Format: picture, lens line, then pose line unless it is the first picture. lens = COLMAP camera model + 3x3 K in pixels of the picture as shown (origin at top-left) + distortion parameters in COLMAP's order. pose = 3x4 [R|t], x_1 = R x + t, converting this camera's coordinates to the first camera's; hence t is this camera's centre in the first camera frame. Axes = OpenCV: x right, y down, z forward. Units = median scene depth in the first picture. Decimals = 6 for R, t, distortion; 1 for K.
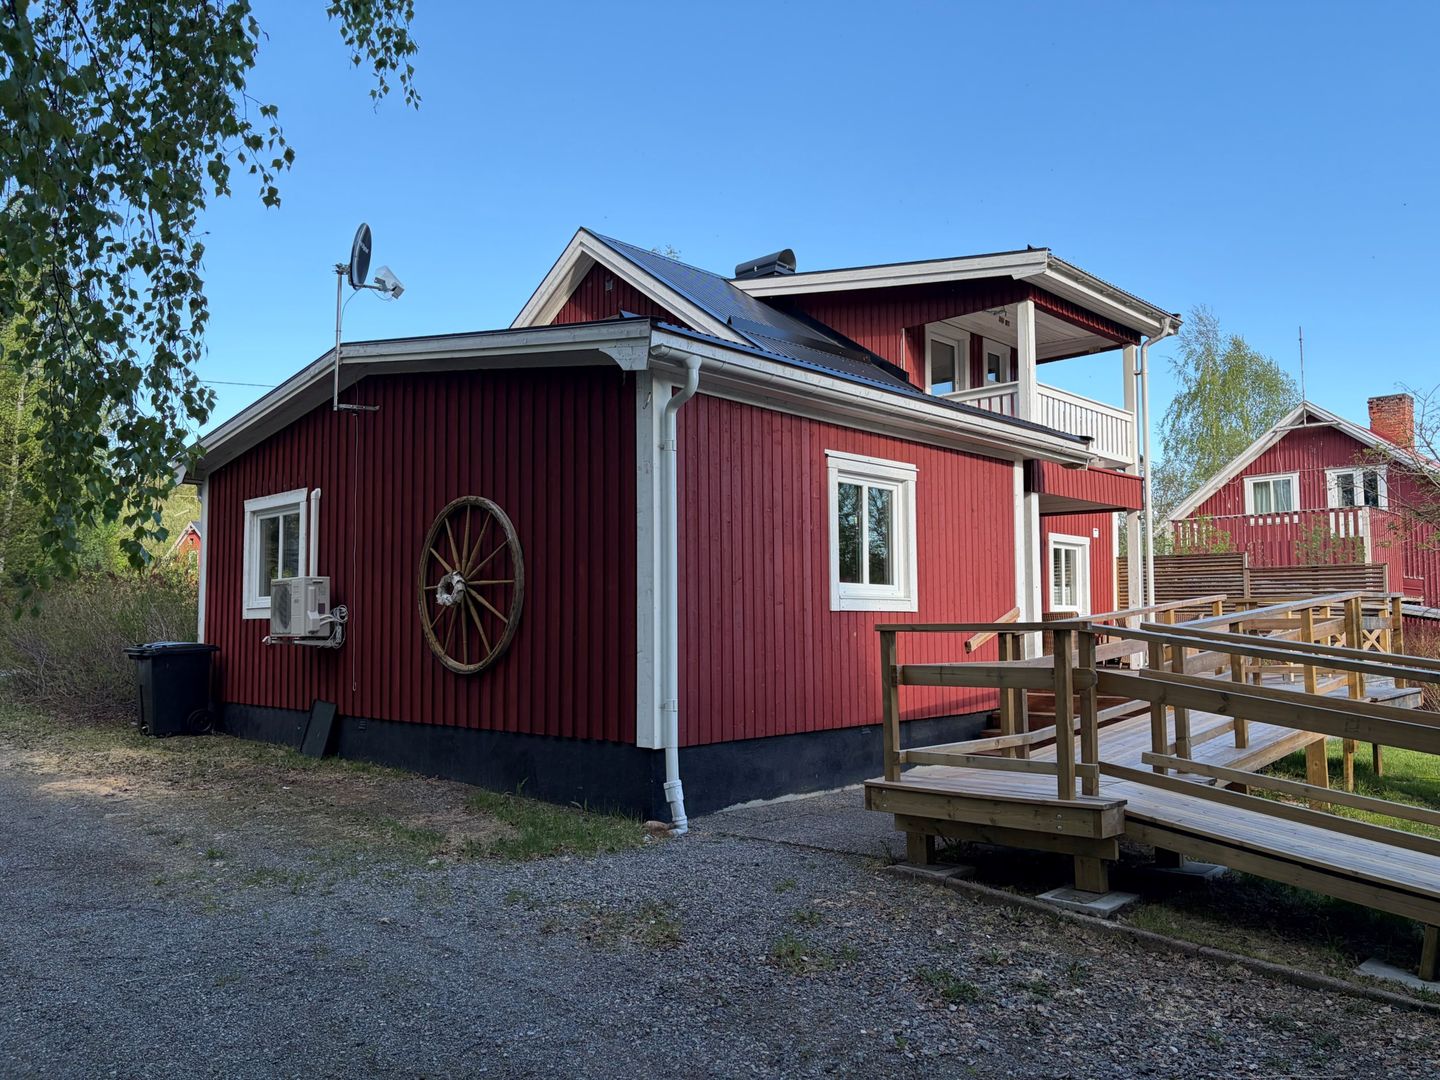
lens RADIAL K [[1093.4, 0, 724.9], [0, 1093.4, 554.1], [0, 0, 1]] dist [0.021838, -0.005067]
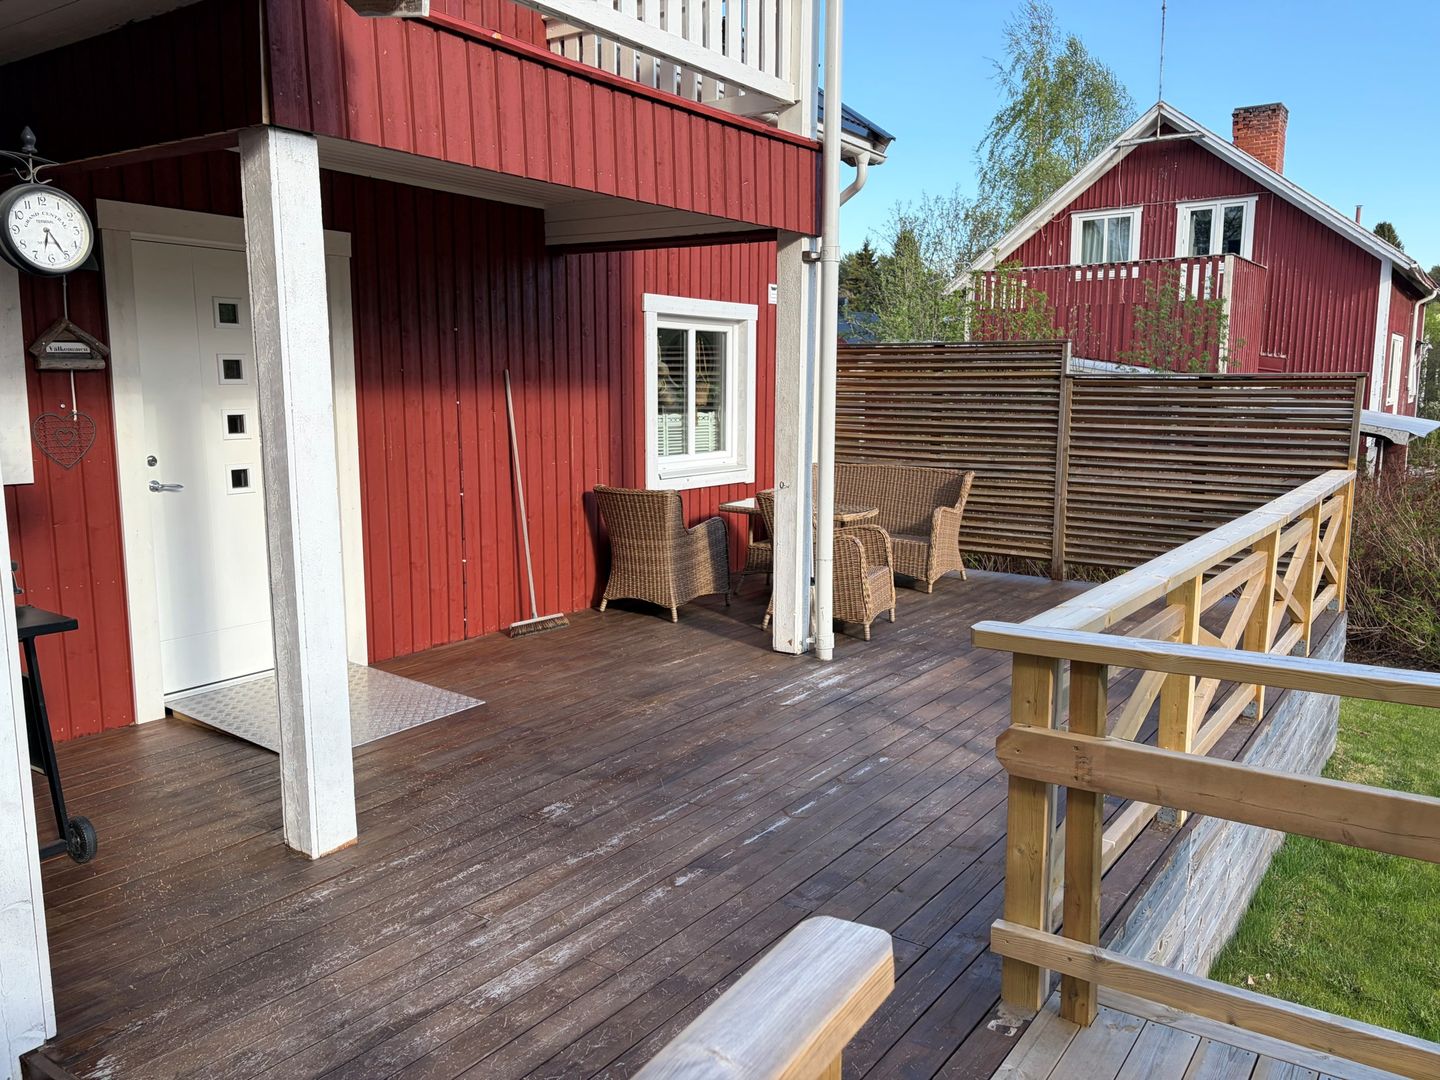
lens RADIAL K [[1093.4, 0, 723.8], [0, 1093.4, 533.2], [0, 0, 1]] dist [0.021838, -0.005067]
pose [[0.988893, -0.019199, 0.147382, 0.136144], [-0.011459, 0.978822, 0.204393, -0.008130], [-0.148185, -0.203812, 0.967730, 0.292969]]
